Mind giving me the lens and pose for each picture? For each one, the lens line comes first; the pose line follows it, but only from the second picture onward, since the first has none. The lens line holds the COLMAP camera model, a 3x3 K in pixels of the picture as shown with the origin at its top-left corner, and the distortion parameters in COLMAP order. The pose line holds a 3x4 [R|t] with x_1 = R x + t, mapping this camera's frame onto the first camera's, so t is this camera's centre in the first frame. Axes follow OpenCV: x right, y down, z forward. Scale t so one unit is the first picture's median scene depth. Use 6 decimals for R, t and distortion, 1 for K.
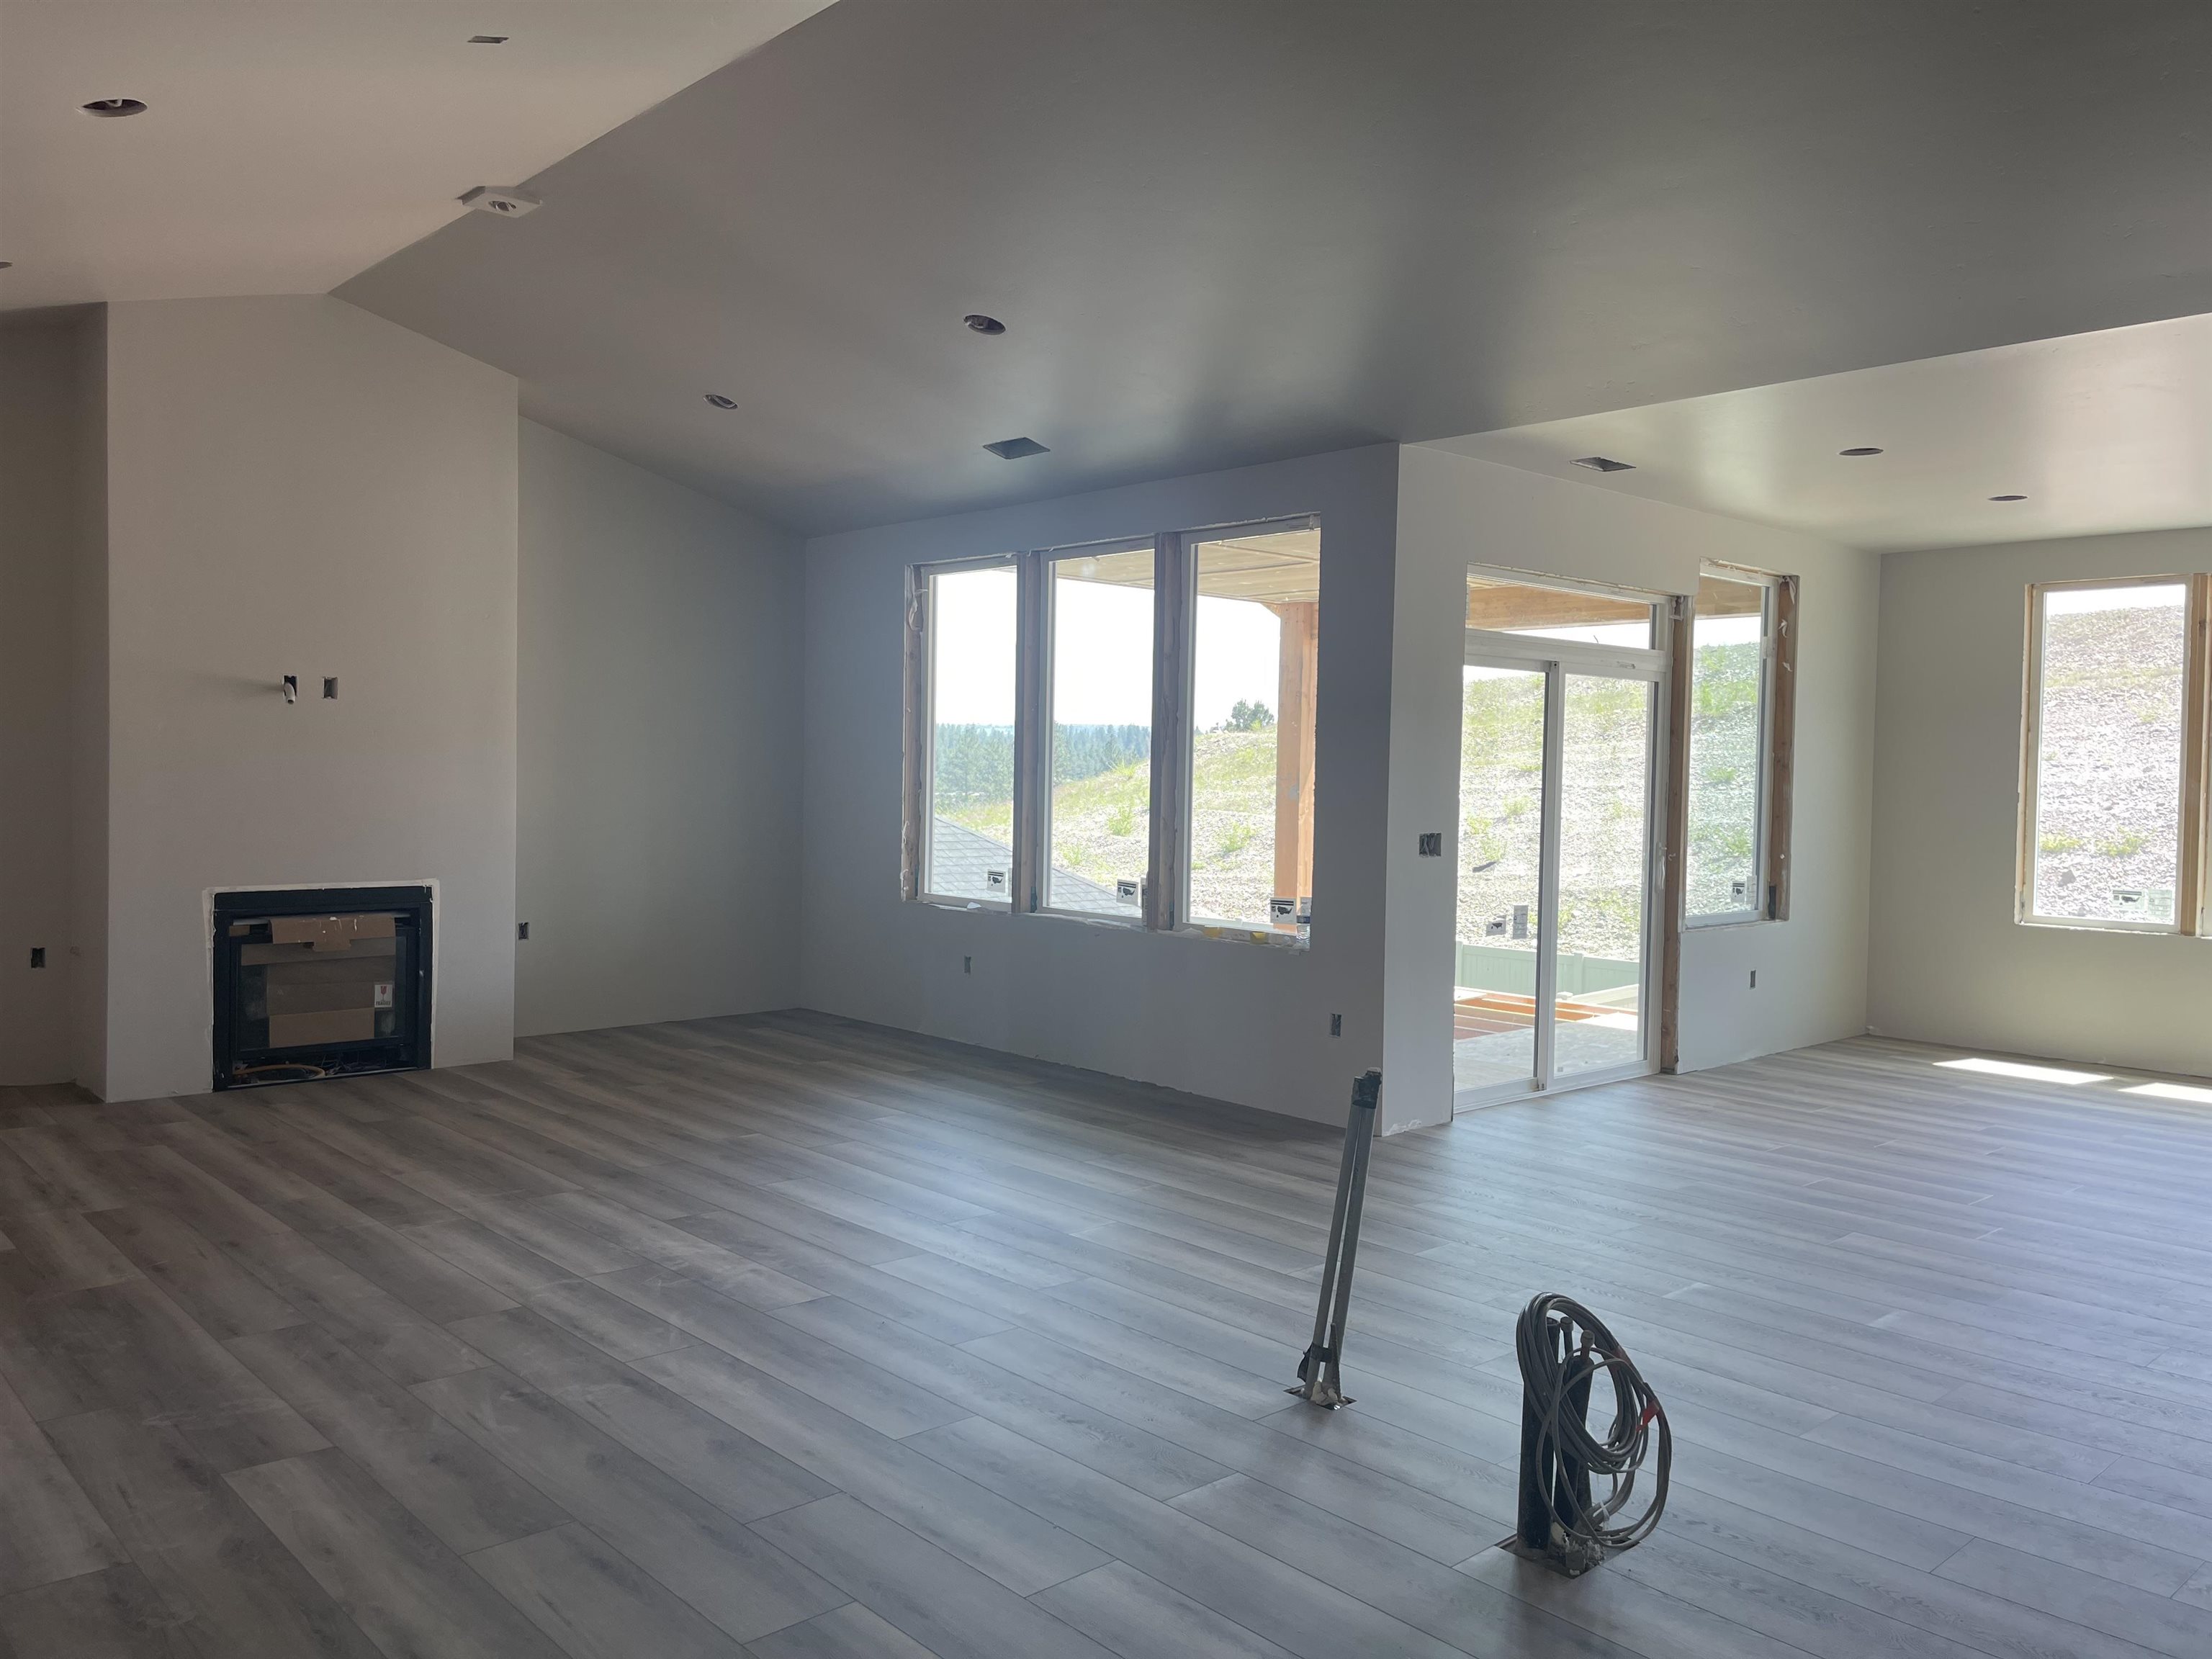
lens RADIAL K [[1666.1, 0, 1108.7], [0, 1666.1, 826.5], [0, 0, 1]] dist [0.029313, -0.013877]
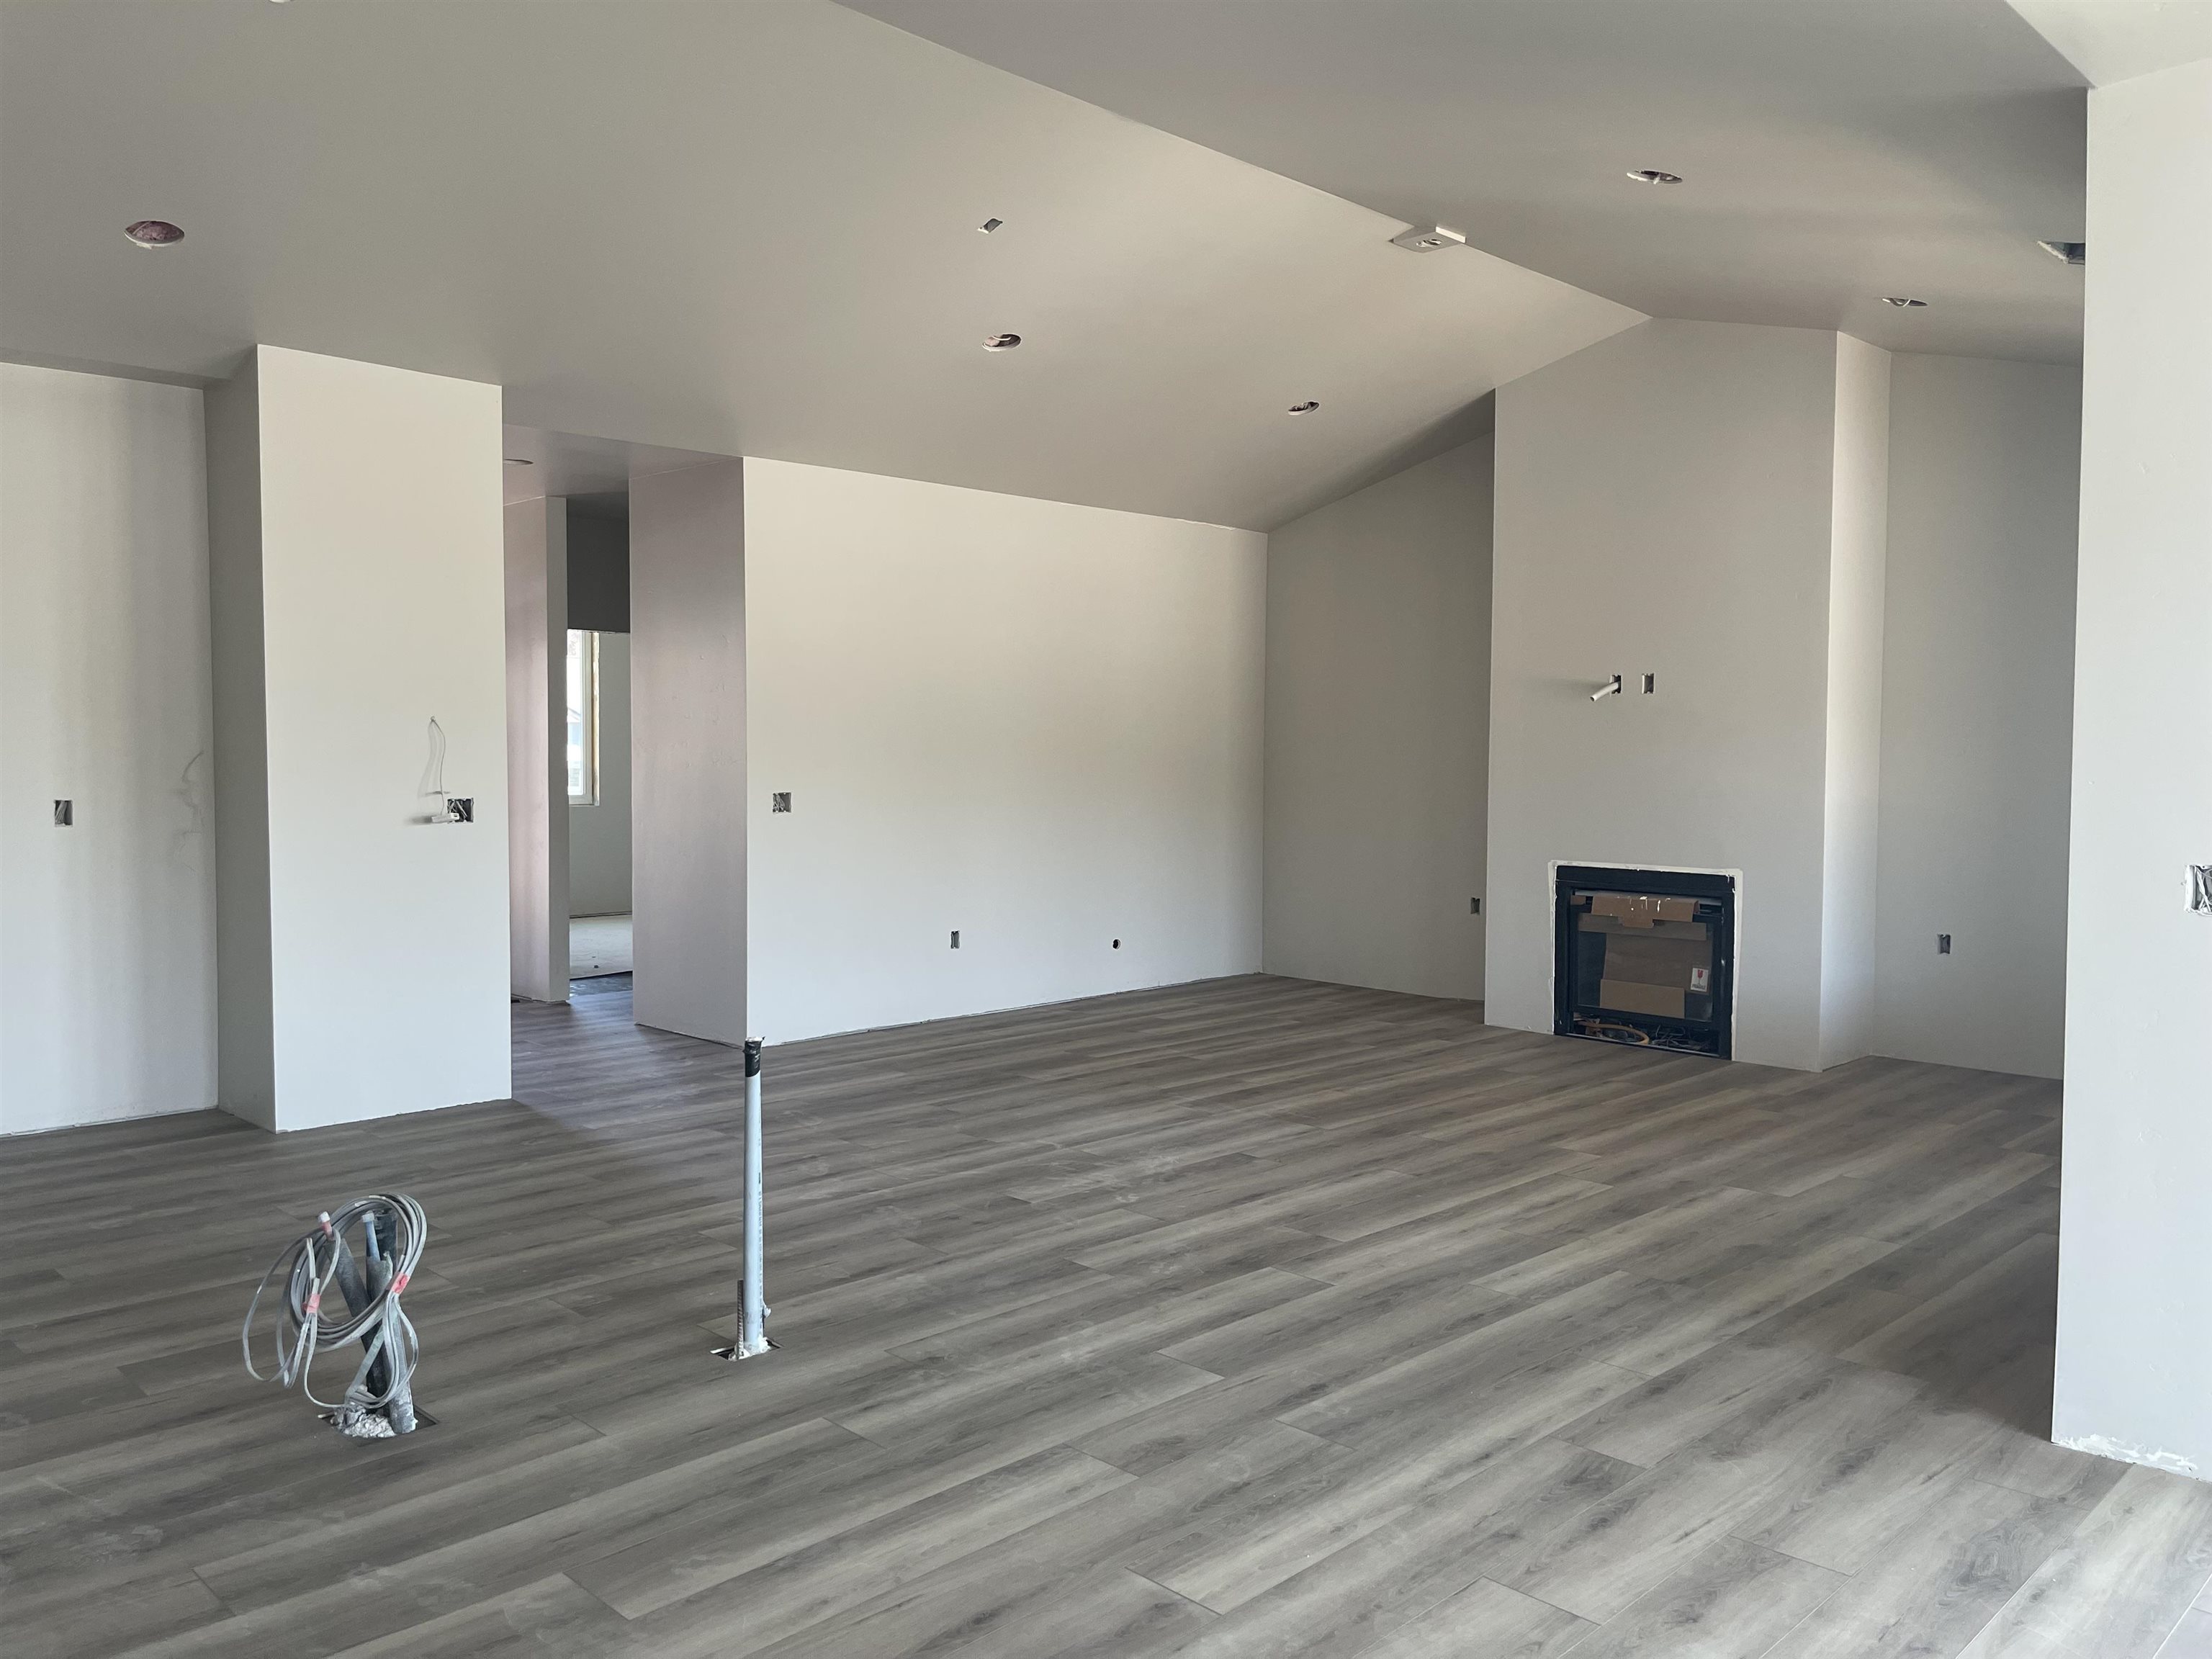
lens RADIAL K [[1666.1, 0, 1109.3], [0, 1666.1, 830.7], [0, 0, 1]] dist [0.029313, -0.013877]
pose [[0.046391, 0.028941, -0.998504, 0.601787], [-0.040254, 0.998822, 0.027080, -0.003606], [0.998112, 0.038938, 0.047502, 0.616487]]
